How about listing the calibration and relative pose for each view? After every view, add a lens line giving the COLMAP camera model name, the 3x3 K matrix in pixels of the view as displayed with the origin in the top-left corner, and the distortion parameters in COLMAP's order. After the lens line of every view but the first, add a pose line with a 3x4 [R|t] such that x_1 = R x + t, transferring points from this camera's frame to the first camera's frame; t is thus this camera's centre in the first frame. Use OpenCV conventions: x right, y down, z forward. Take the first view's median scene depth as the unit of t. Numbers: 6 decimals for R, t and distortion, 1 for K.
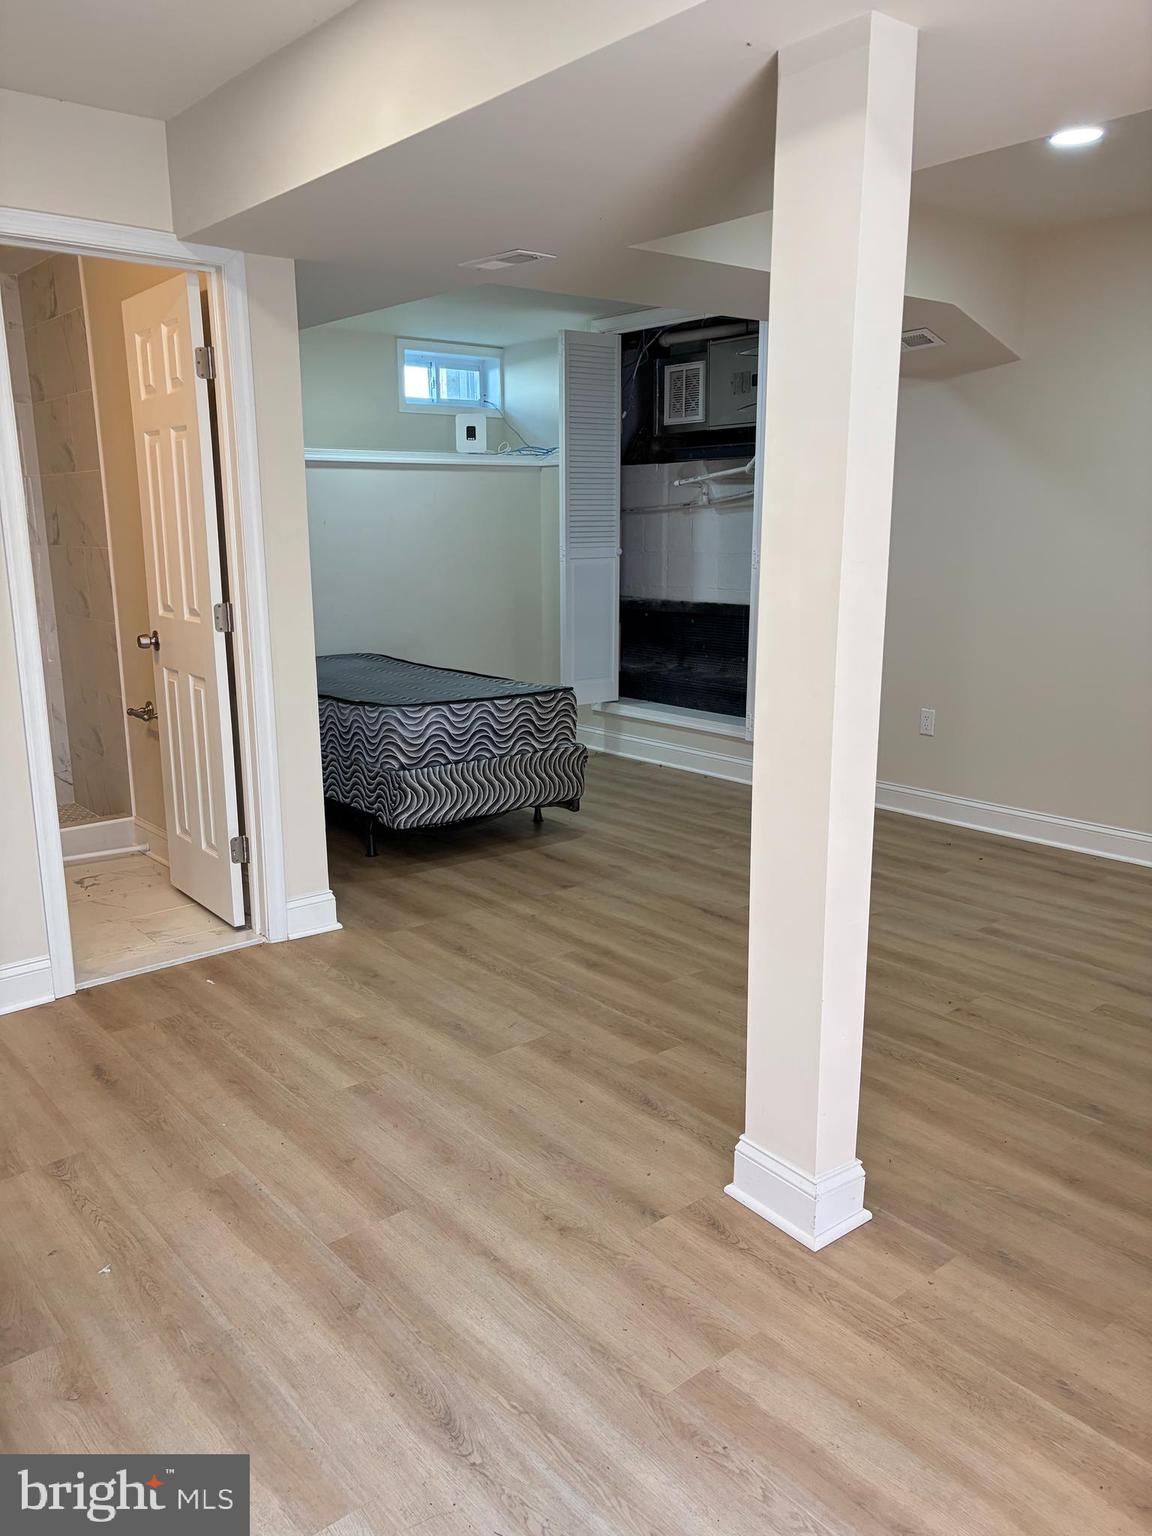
lens RADIAL K [[1158.7, 0, 565.3], [0, 1158.7, 764.7], [0, 0, 1]] dist [0.049438, -0.027326]
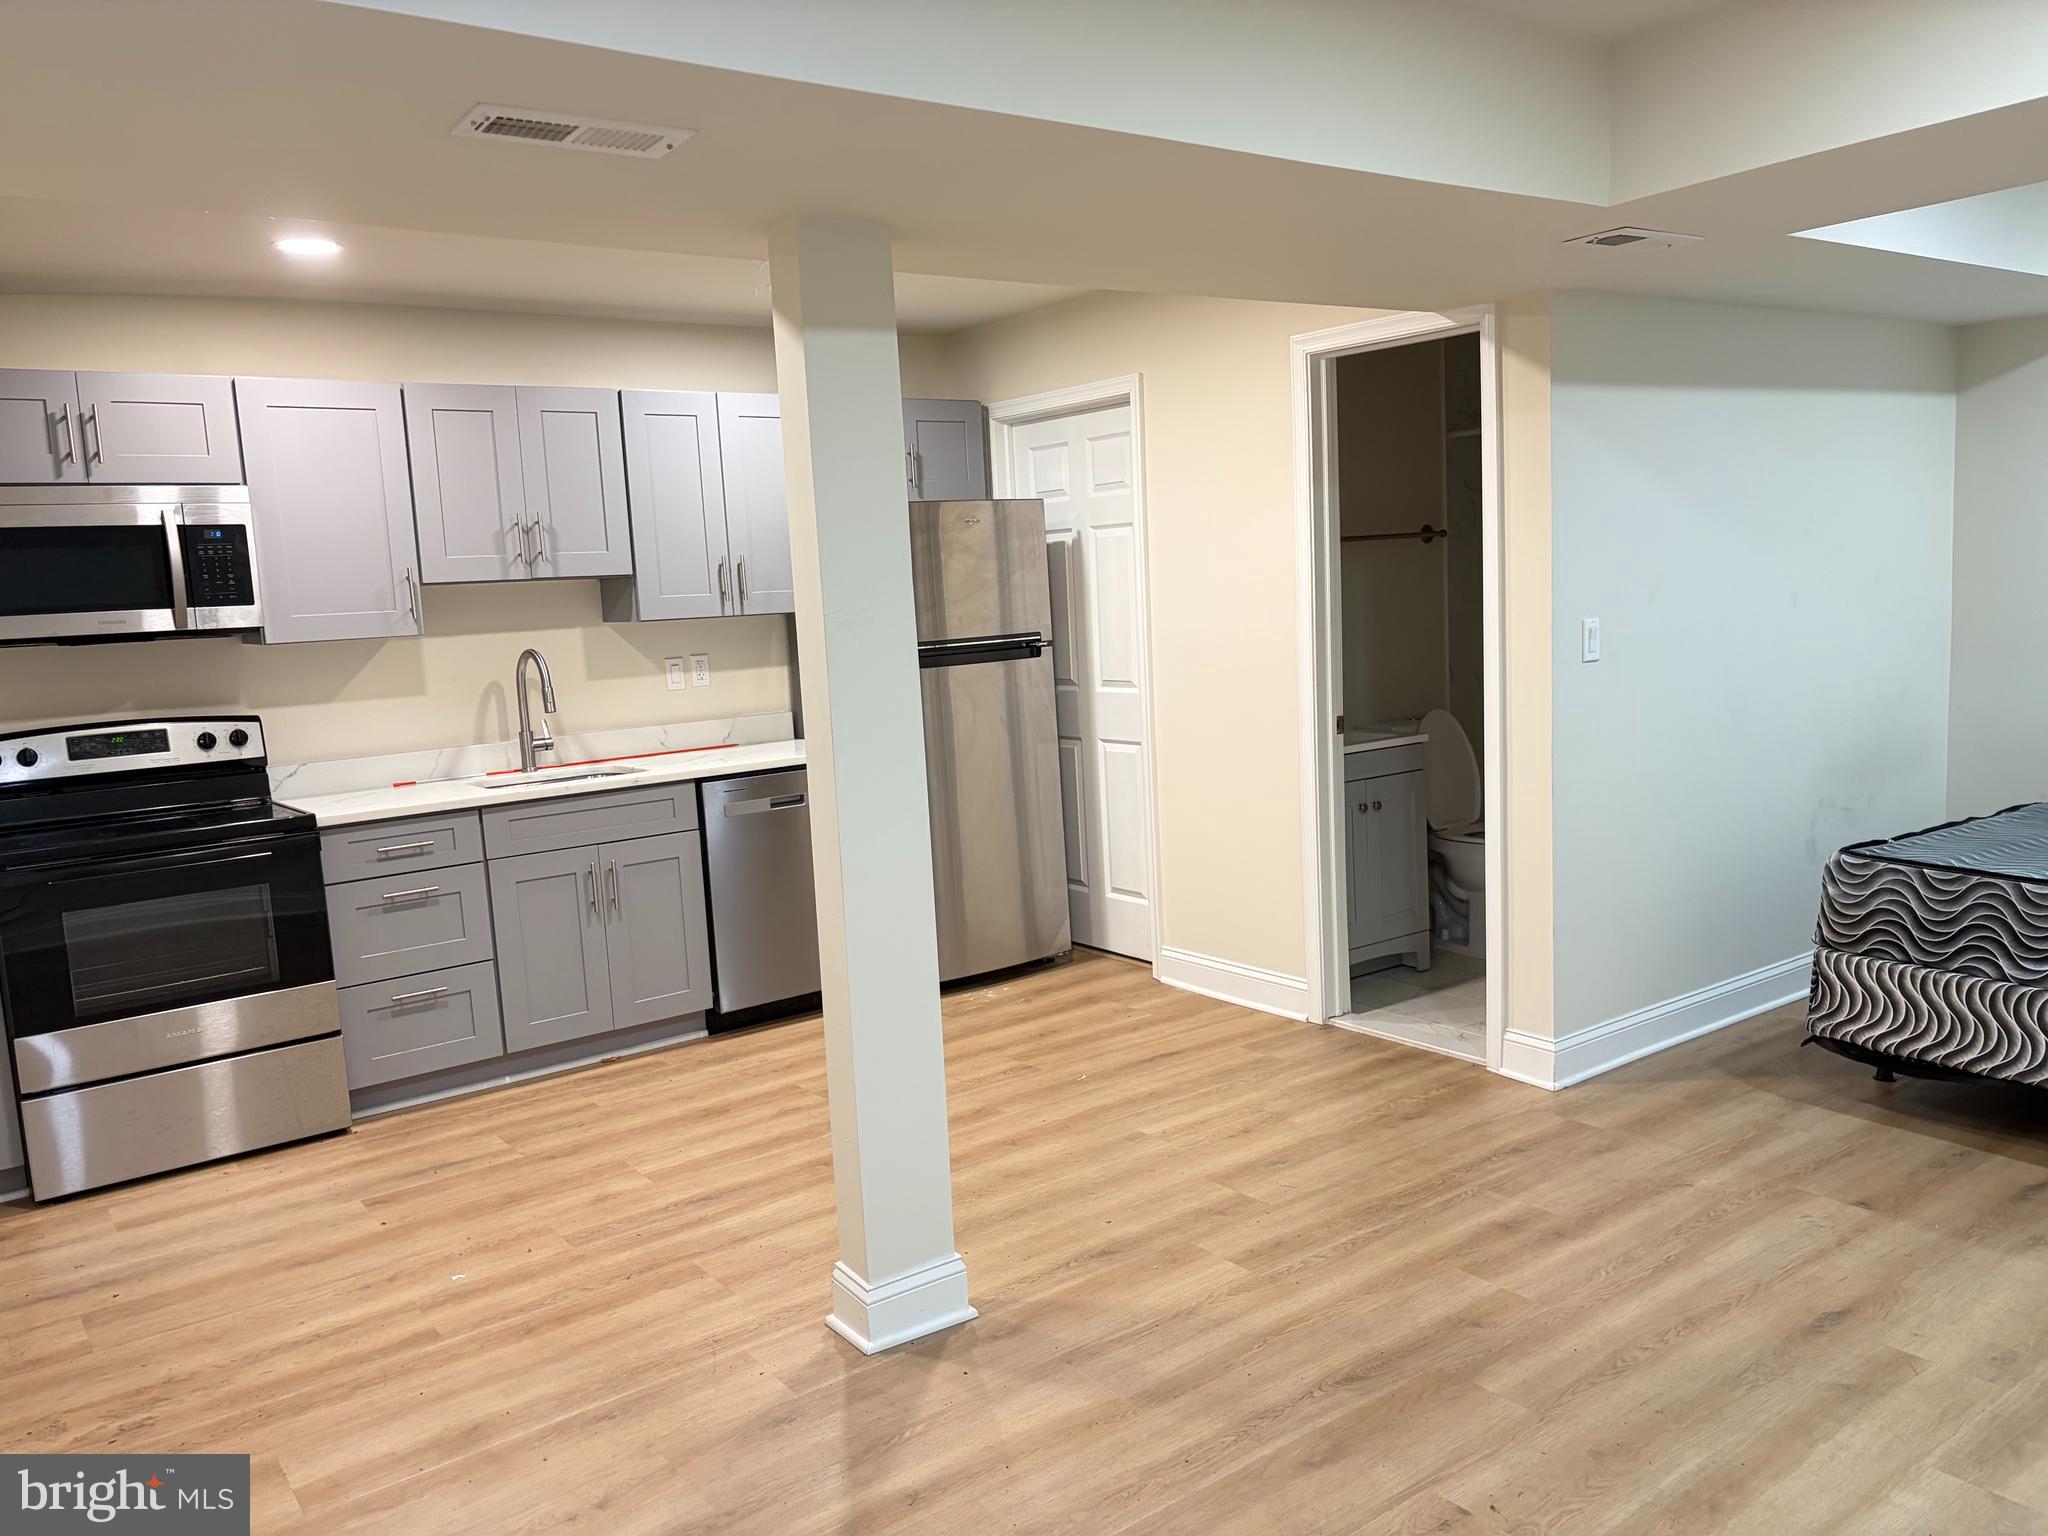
lens RADIAL K [[1544.9, 0, 1017.0], [0, 1544.9, 769.6], [0, 0, 1]] dist [0.049438, -0.027326]
pose [[-0.056462, 0.134242, -0.989339, 0.998185], [-0.159091, 0.977049, 0.141653, -0.195411], [0.985648, 0.165393, -0.033810, 0.743214]]
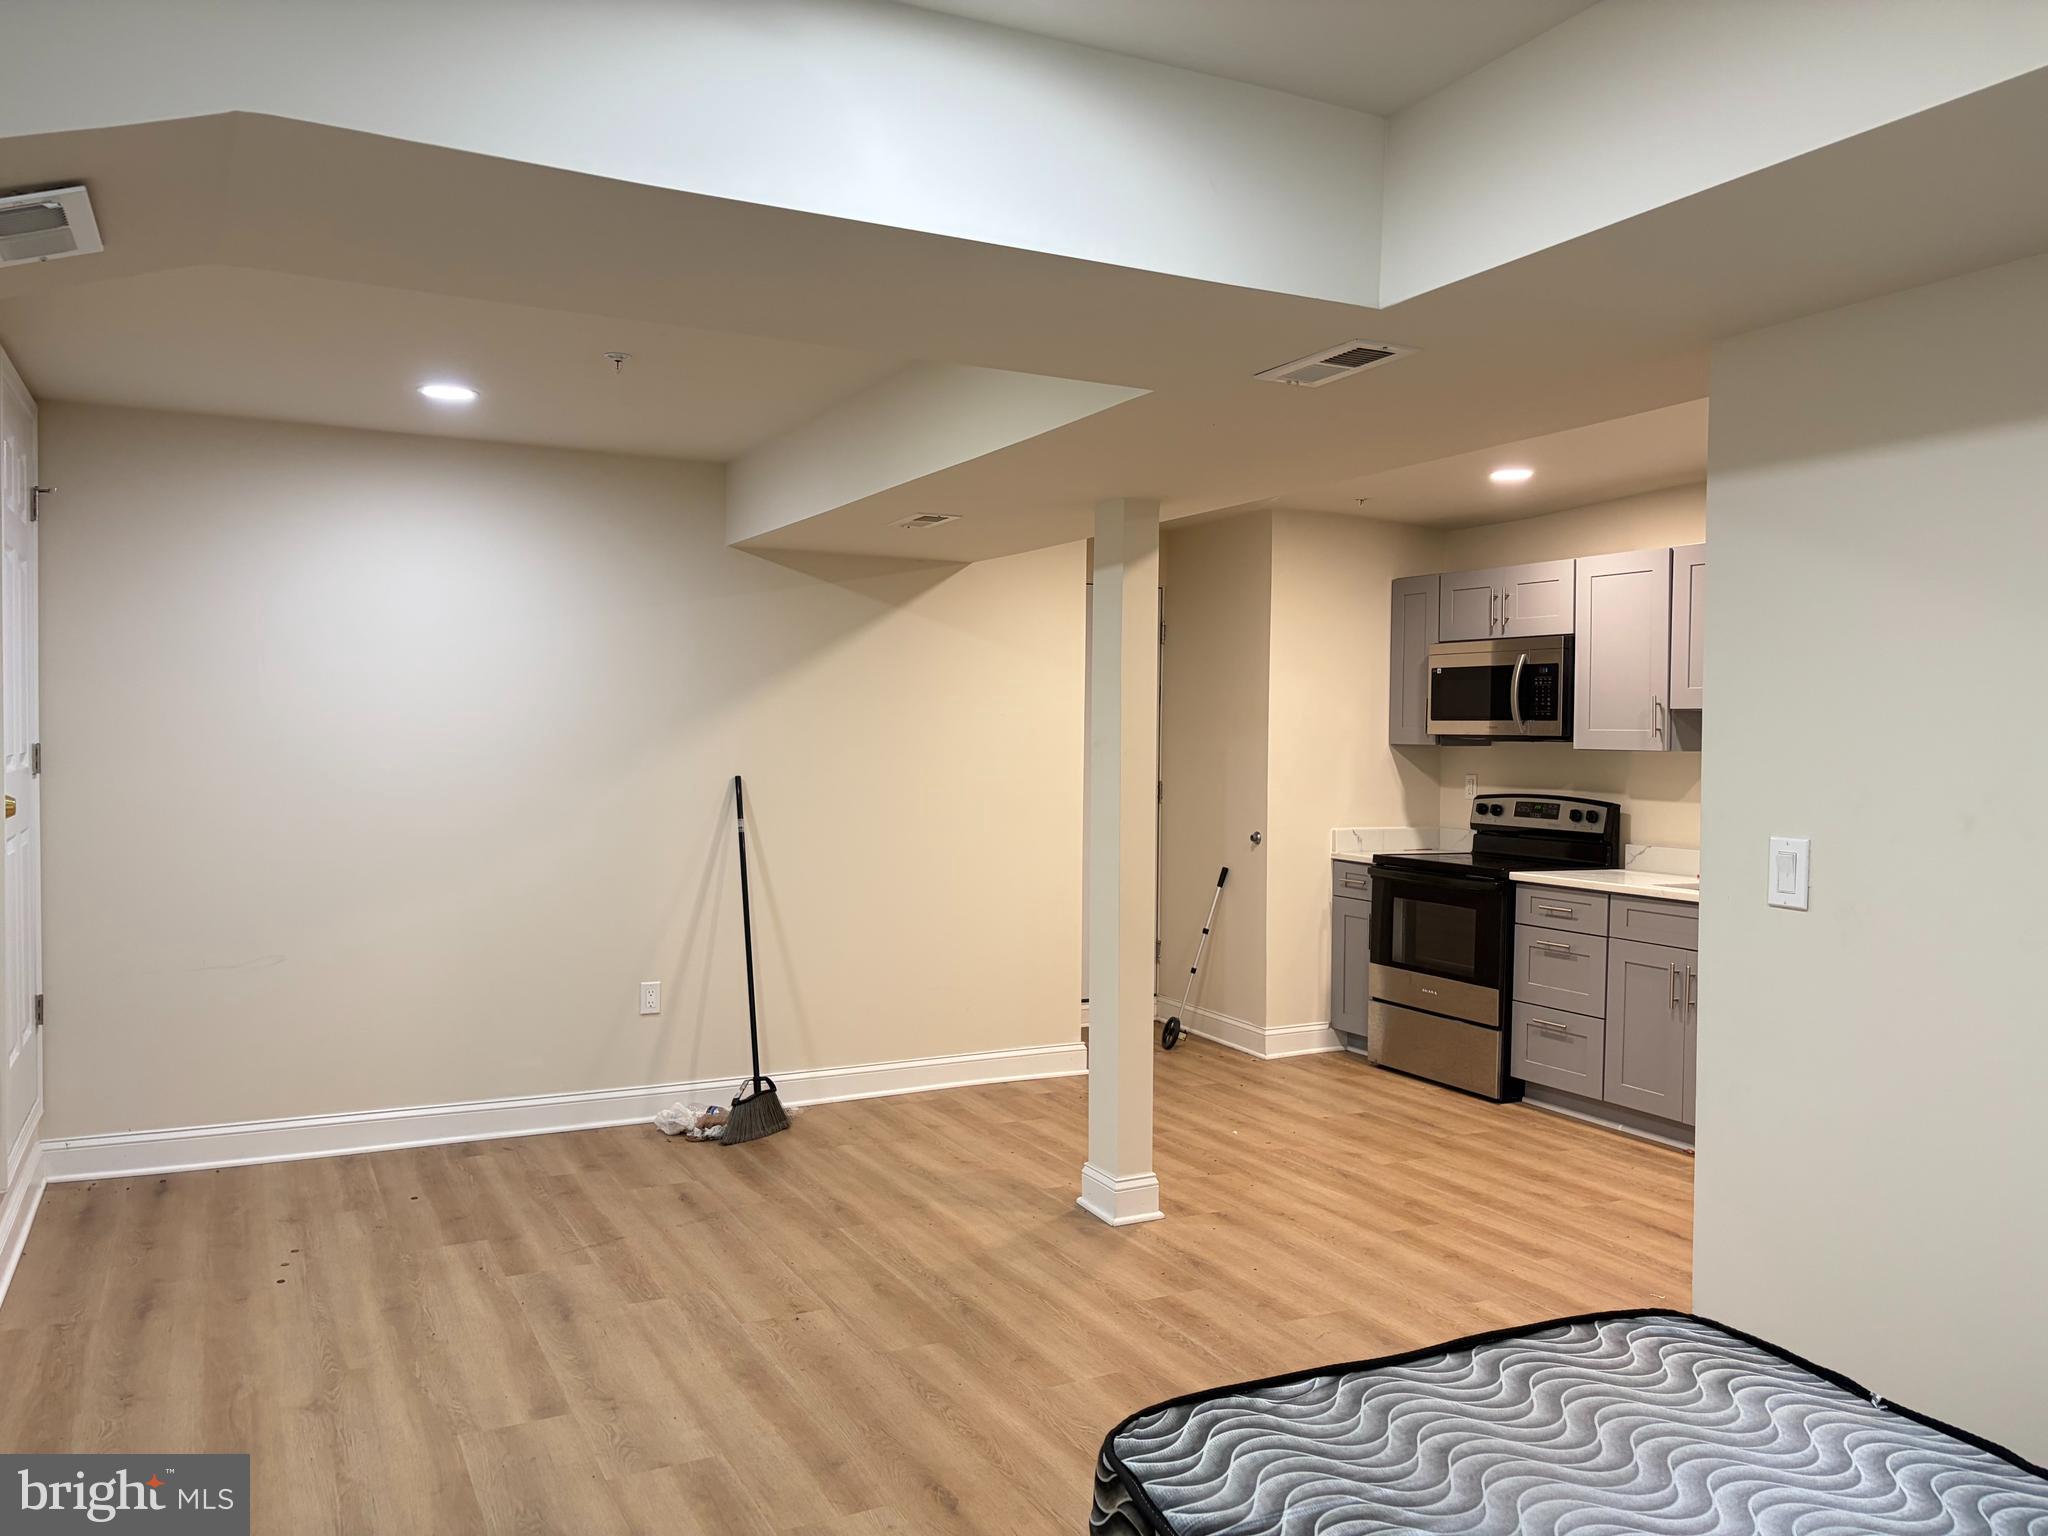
lens RADIAL K [[1544.9, 0, 1033.2], [0, 1544.9, 771.0], [0, 0, 1]] dist [0.049438, -0.027326]
pose [[-0.977524, -0.007037, 0.210707, -0.072862], [0.042414, 0.972444, 0.229245, -0.429851], [-0.206514, 0.233029, -0.950289, 1.921333]]
